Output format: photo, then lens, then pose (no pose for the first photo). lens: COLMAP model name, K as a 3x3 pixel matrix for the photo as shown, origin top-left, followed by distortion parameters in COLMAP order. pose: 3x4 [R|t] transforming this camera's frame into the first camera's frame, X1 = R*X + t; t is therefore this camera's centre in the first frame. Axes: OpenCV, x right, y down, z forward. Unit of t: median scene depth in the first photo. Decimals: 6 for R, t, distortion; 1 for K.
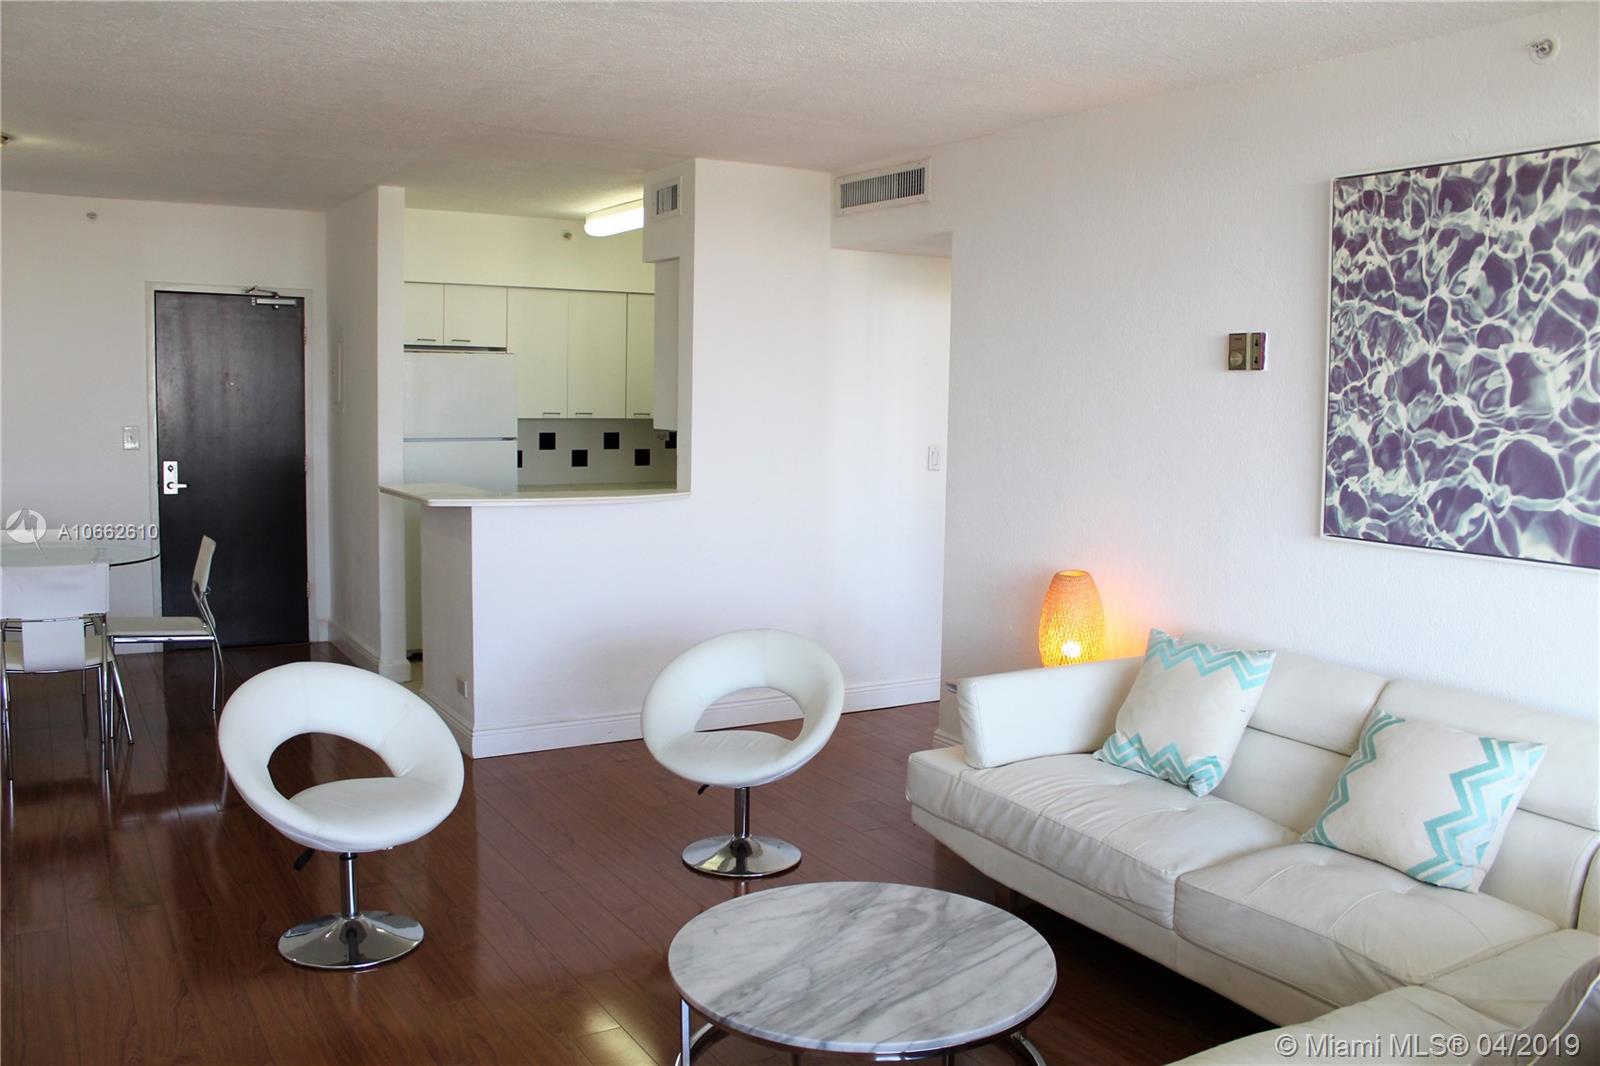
lens RADIAL K [[1342.9, 0, 795.6], [0, 1342.9, 519.8], [0, 0, 1]] dist [-0.136248, 0.101740]
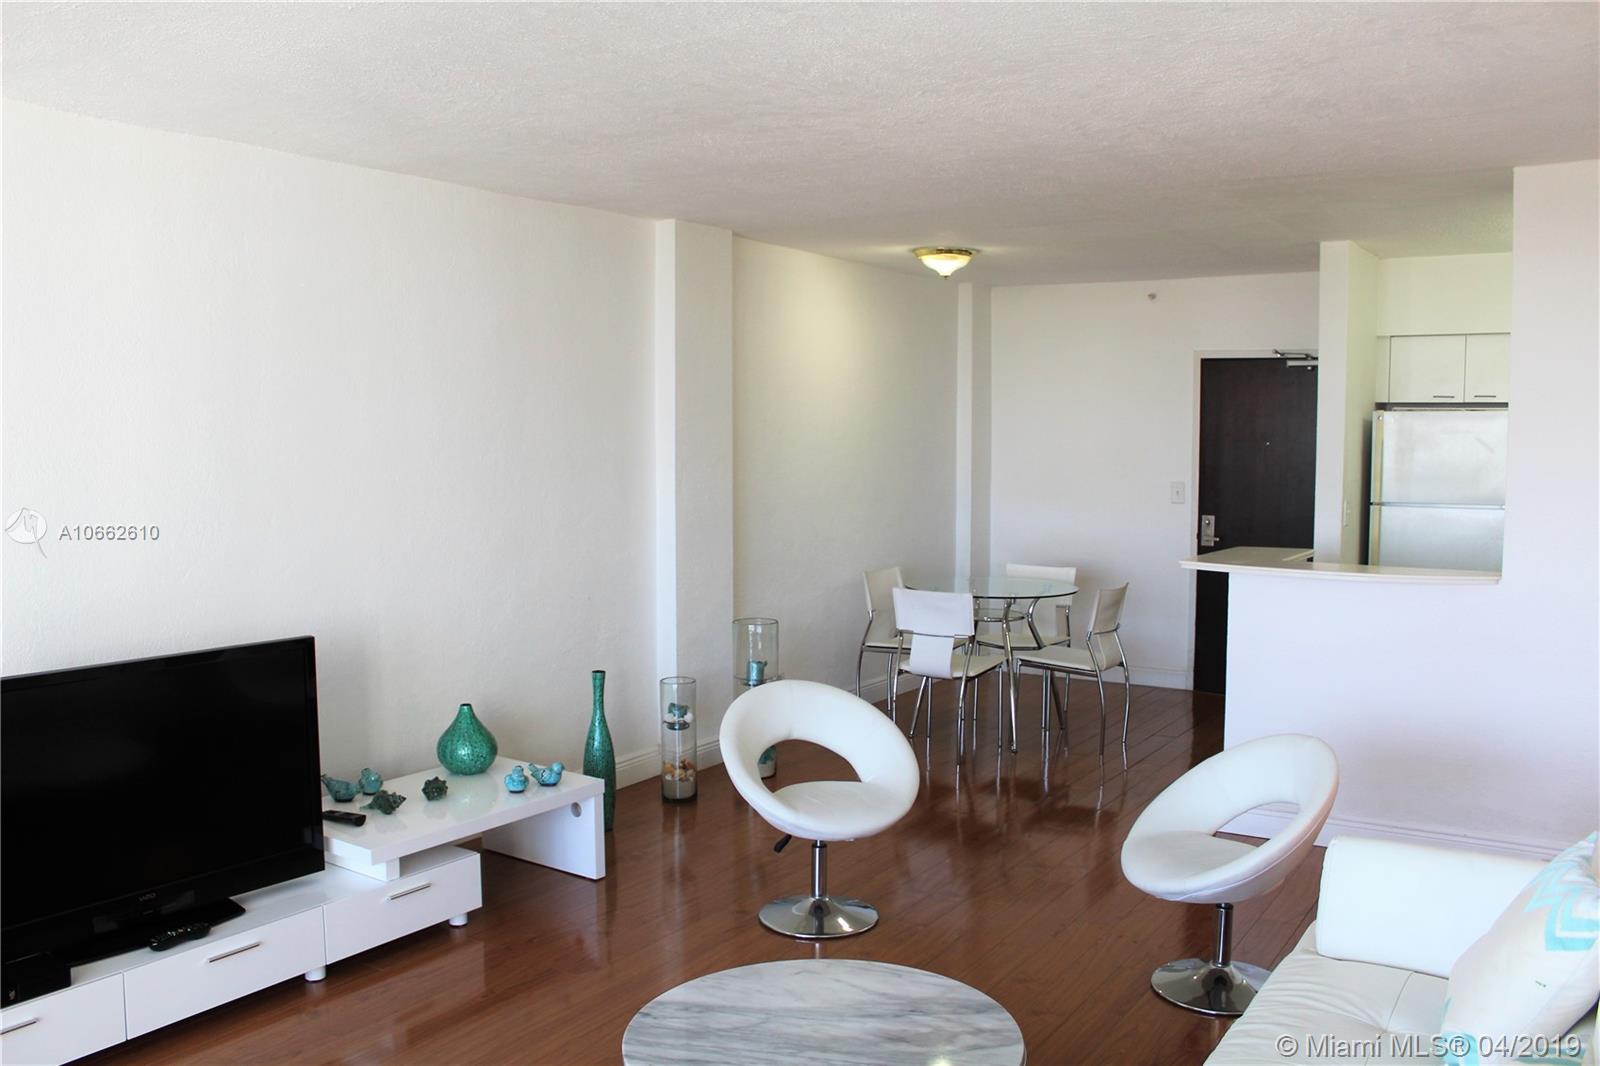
lens RADIAL K [[1342.9, 0, 797.2], [0, 1342.9, 542.8], [0, 0, 1]] dist [-0.136248, 0.101740]
pose [[0.436759, 0.054756, -0.897910, 0.430809], [-0.076528, 0.996789, 0.023561, -0.026960], [0.896317, 0.058425, 0.439547, 0.257700]]
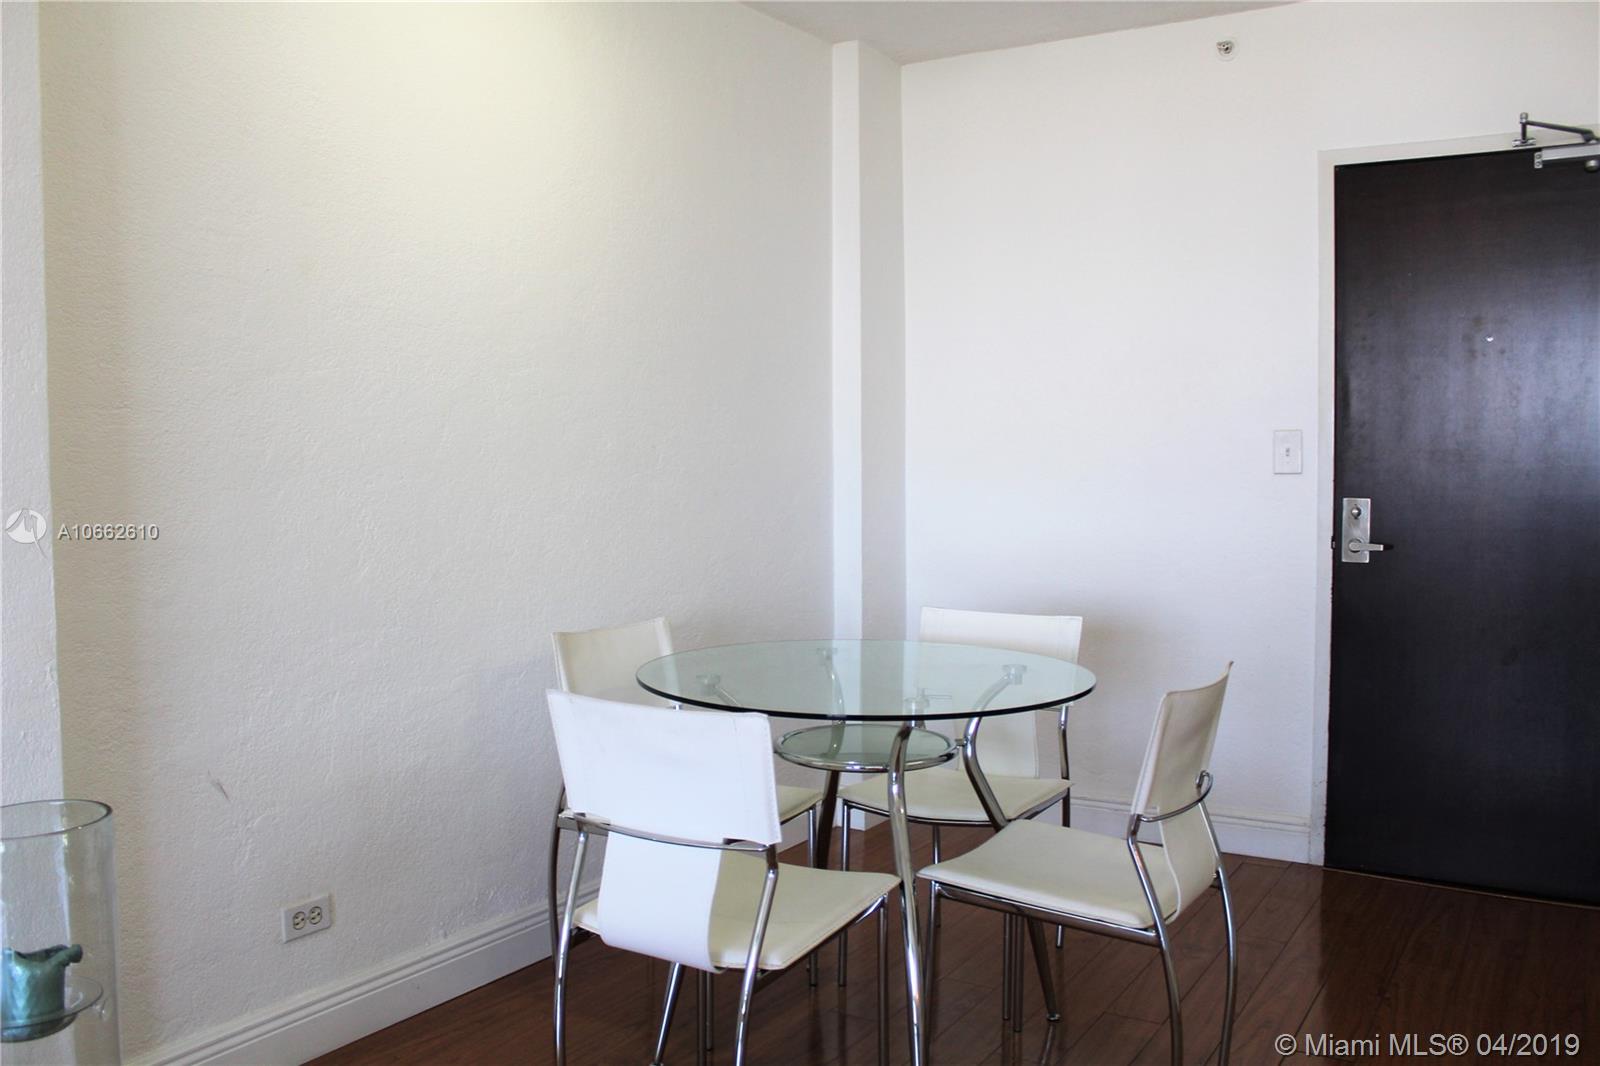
lens RADIAL K [[1342.9, 0, 802.6], [0, 1342.9, 526.5], [0, 0, 1]] dist [-0.136248, 0.101740]
pose [[0.454305, 0.025705, -0.890475, -0.145270], [-0.071084, 0.997442, -0.007473, -0.017780], [0.888006, 0.066693, 0.454970, 0.692552]]
